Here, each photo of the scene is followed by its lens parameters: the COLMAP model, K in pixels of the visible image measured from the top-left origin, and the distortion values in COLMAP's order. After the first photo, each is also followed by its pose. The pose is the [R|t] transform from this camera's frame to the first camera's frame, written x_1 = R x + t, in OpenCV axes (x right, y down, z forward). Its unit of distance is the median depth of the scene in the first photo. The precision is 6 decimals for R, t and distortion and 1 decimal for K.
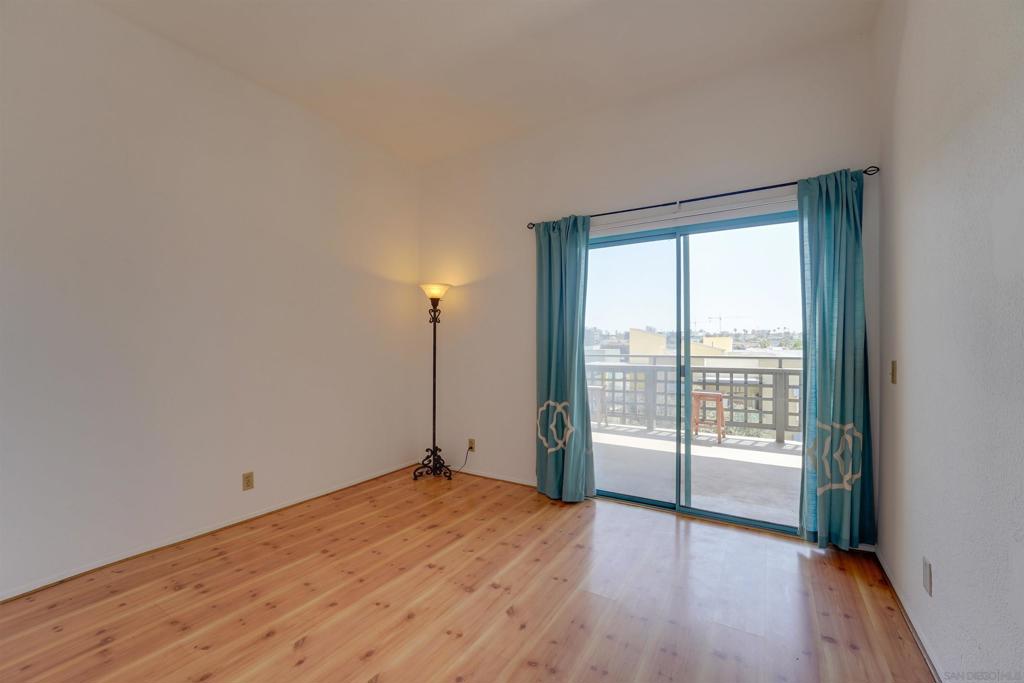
lens RADIAL K [[415.6, 0, 512.0], [0, 415.6, 341.5], [0, 0, 1]] dist [-0.026931, 0.003513]
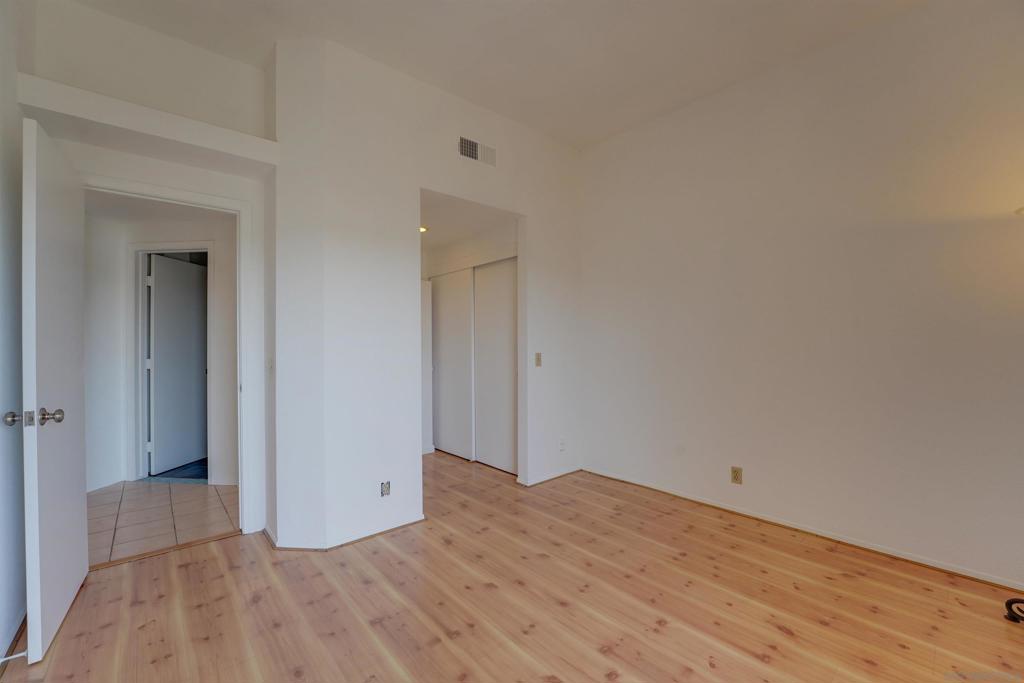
lens RADIAL K [[417.7, 0, 510.8], [0, 417.7, 344.5], [0, 0, 1]] dist [-0.029786, 0.004745]
pose [[-0.288913, 0.004612, -0.957344, 0.650290], [0.011232, 0.999936, 0.001428, 0.006252], [0.957289, -0.010340, -0.288947, 0.970143]]
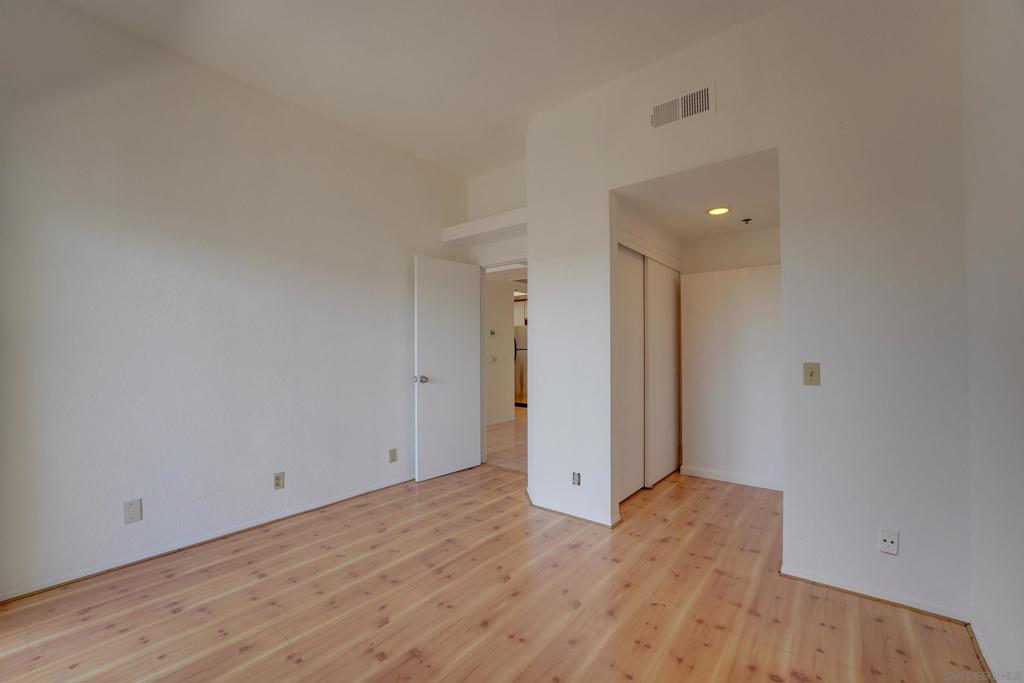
lens RADIAL K [[417.7, 0, 510.8], [0, 417.7, 344.5], [0, 0, 1]] dist [-0.029786, 0.004745]
pose [[-0.992313, 0.007693, 0.123511, -0.359132], [0.005607, 0.999836, -0.017227, 0.013587], [-0.123624, -0.016402, -0.992194, 1.629783]]
